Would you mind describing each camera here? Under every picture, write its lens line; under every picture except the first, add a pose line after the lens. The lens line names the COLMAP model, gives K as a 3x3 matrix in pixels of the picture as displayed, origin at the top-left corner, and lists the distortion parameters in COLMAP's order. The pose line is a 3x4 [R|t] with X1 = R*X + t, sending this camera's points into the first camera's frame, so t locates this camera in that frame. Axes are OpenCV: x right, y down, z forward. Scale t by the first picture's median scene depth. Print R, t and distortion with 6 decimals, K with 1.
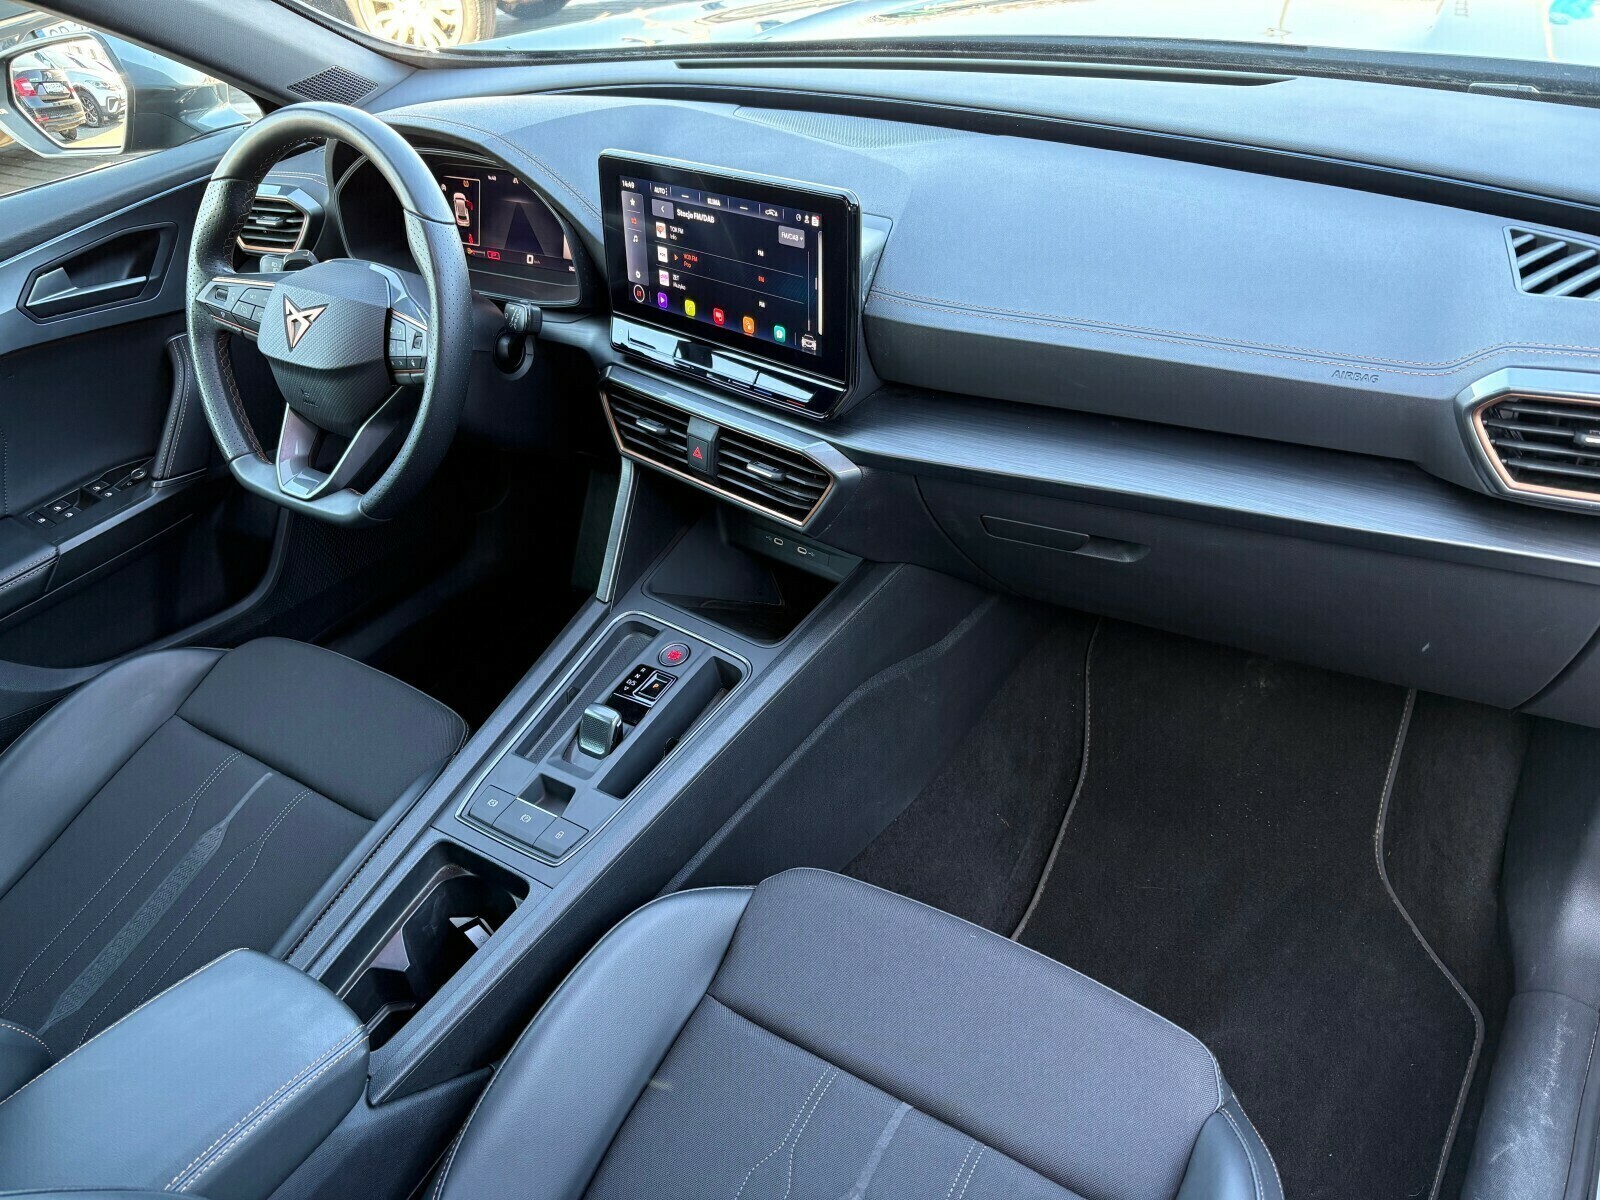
lens RADIAL K [[1161.6, 0, 792.5], [0, 1161.6, 597.4], [0, 0, 1]] dist [0.020502, -0.000410]
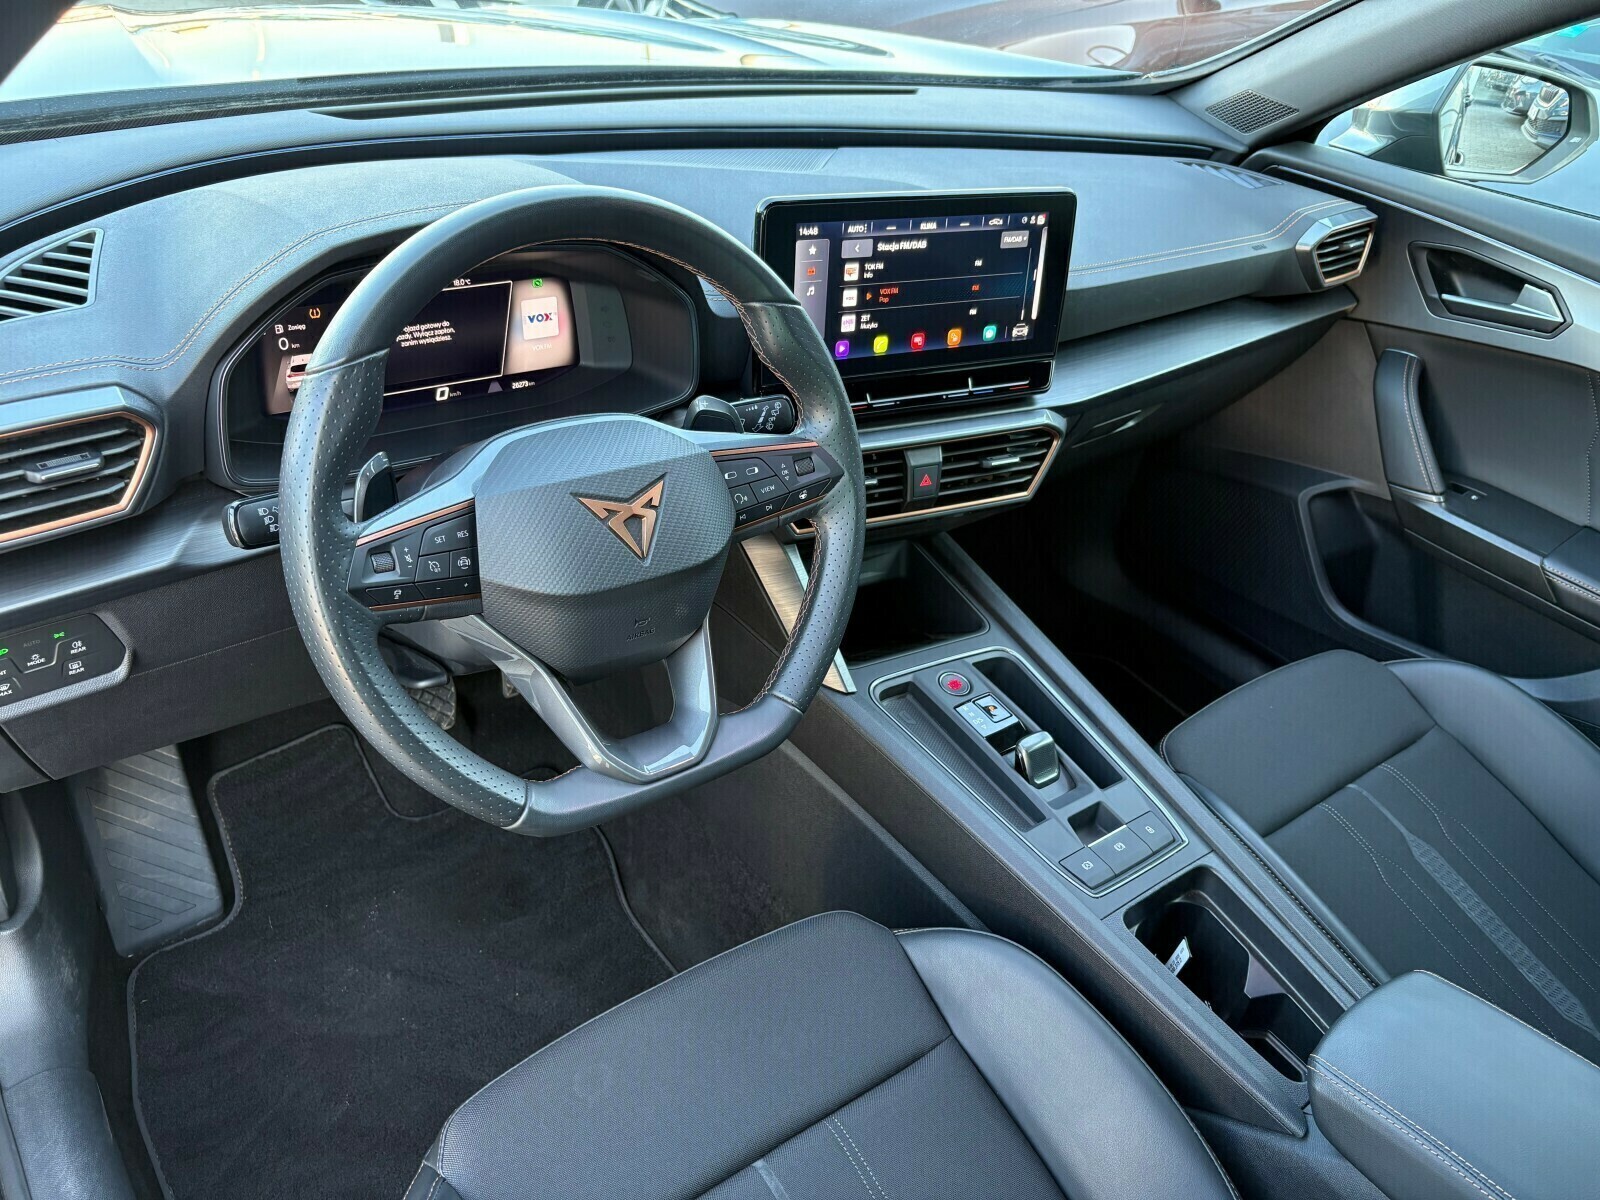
lens RADIAL K [[1226.9, 0, 800.0], [0, 1226.9, 600.0], [0, 0, 1]] dist [0.091018, -0.184889]
pose [[0.300127, -0.399611, 0.866161, -1.093328], [0.431869, 0.866554, 0.250148, -0.355709], [-0.850537, 0.298992, 0.432656, 0.692834]]
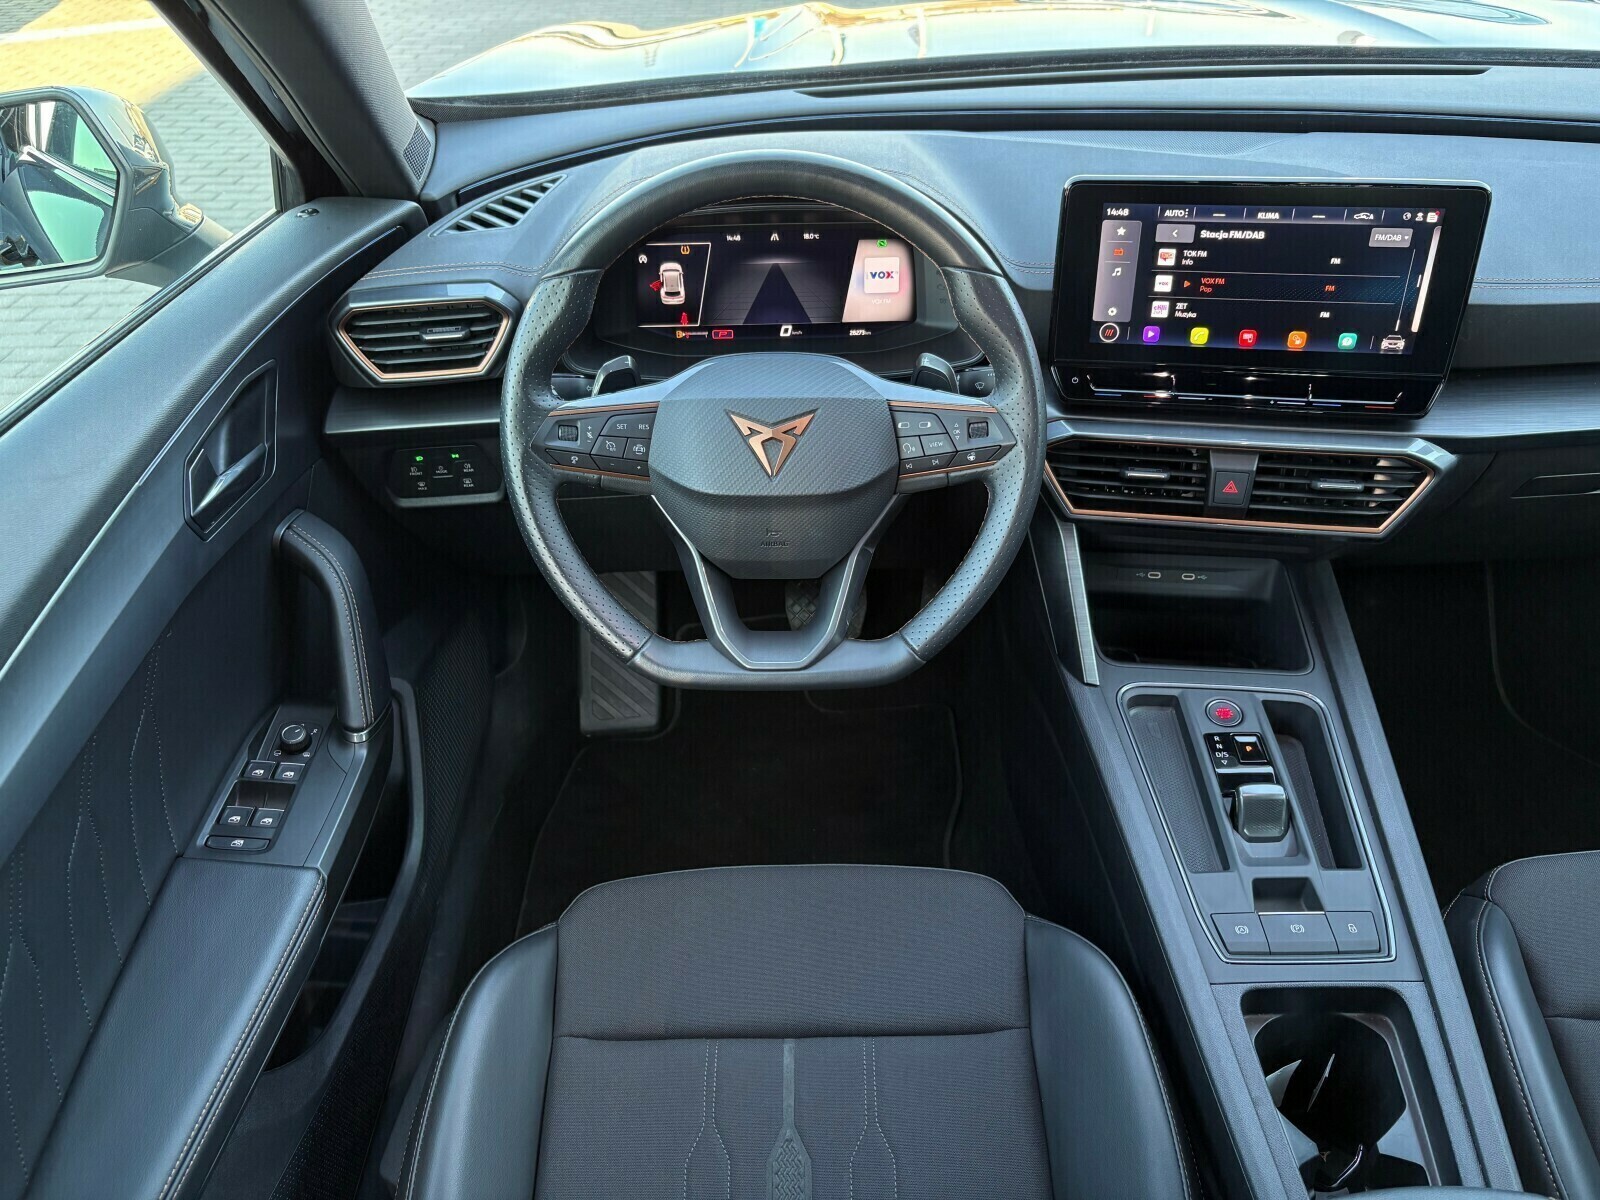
lens RADIAL K [[1217.3, 0, 803.4], [0, 1217.3, 591.1], [0, 0, 1]] dist [0.032385, 0.002687]
pose [[0.822590, -0.253426, 0.509039, -0.901647], [0.278813, 0.959955, 0.027363, -0.172671], [-0.495589, 0.119419, 0.860308, 0.356855]]
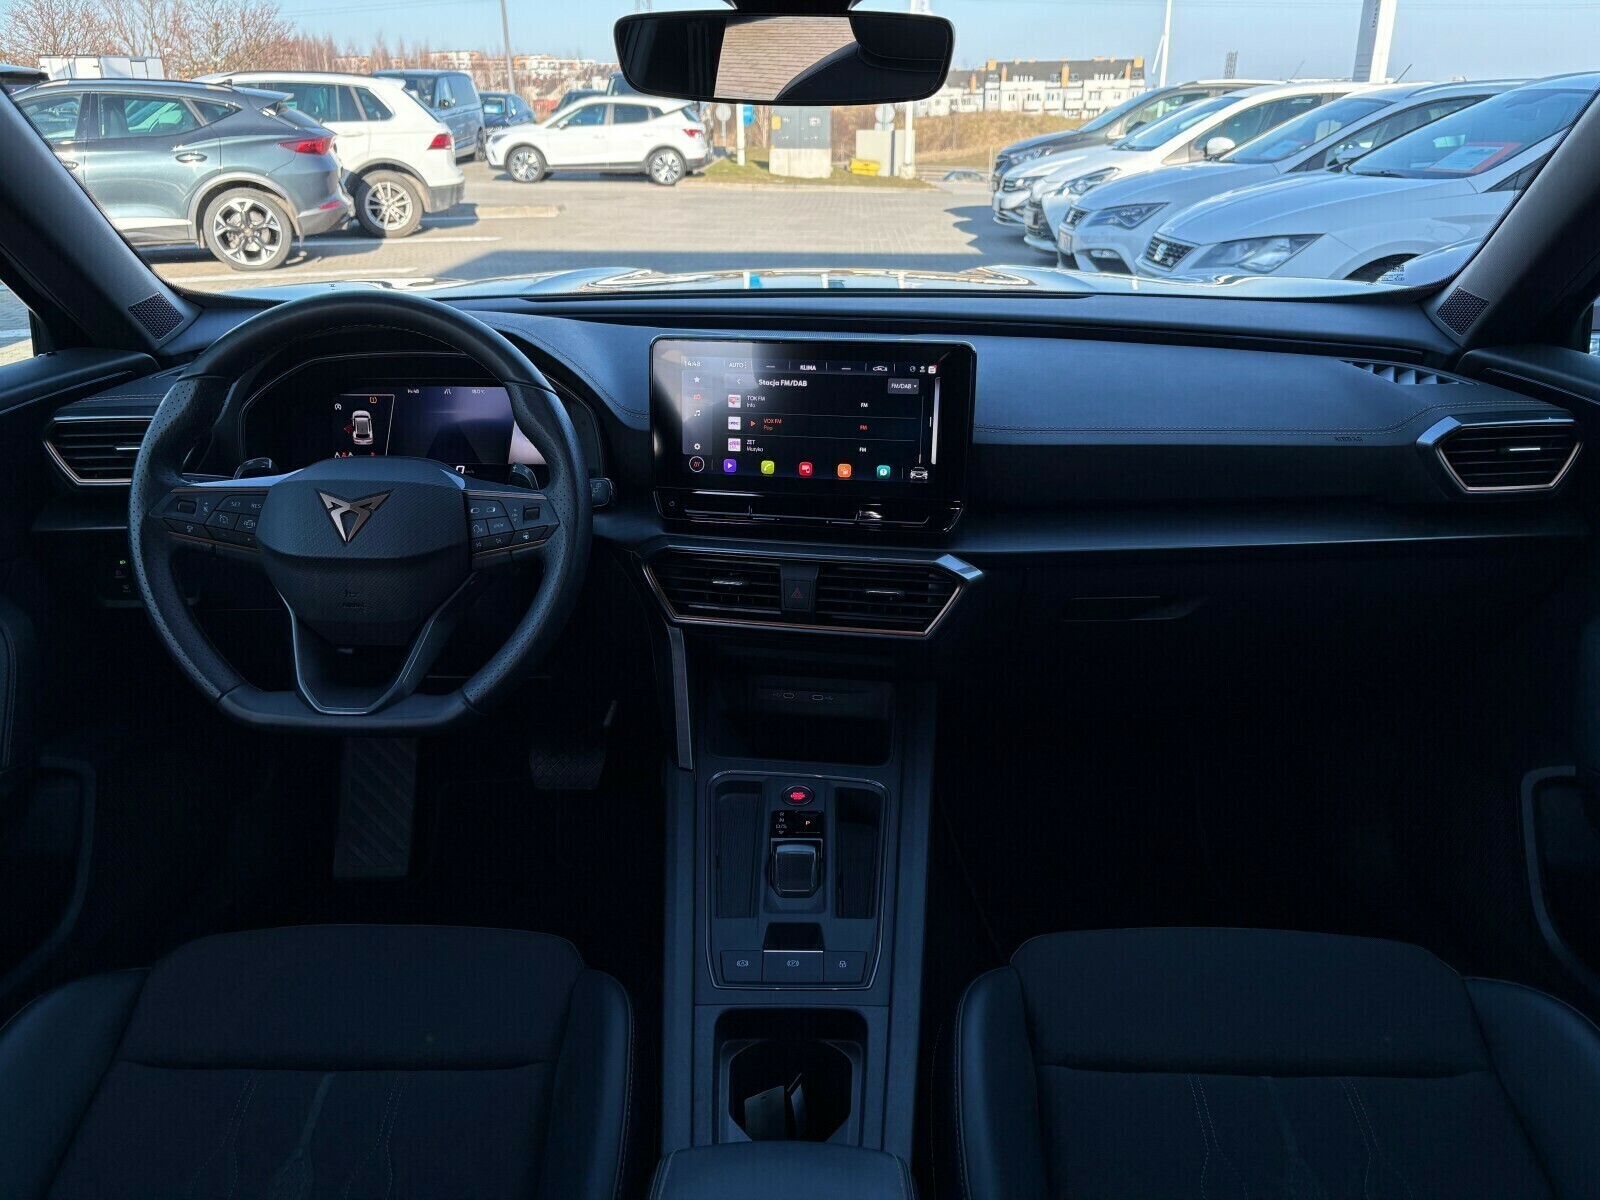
lens RADIAL K [[1195.5, 0, 782.3], [0, 1195.5, 605.4], [0, 0, 1]] dist [0.108298, -0.161857]
pose [[0.838419, -0.104545, 0.534906, -0.705421], [0.247052, 0.947712, -0.202007, 0.107144], [-0.485818, 0.301516, 0.820408, 0.110796]]
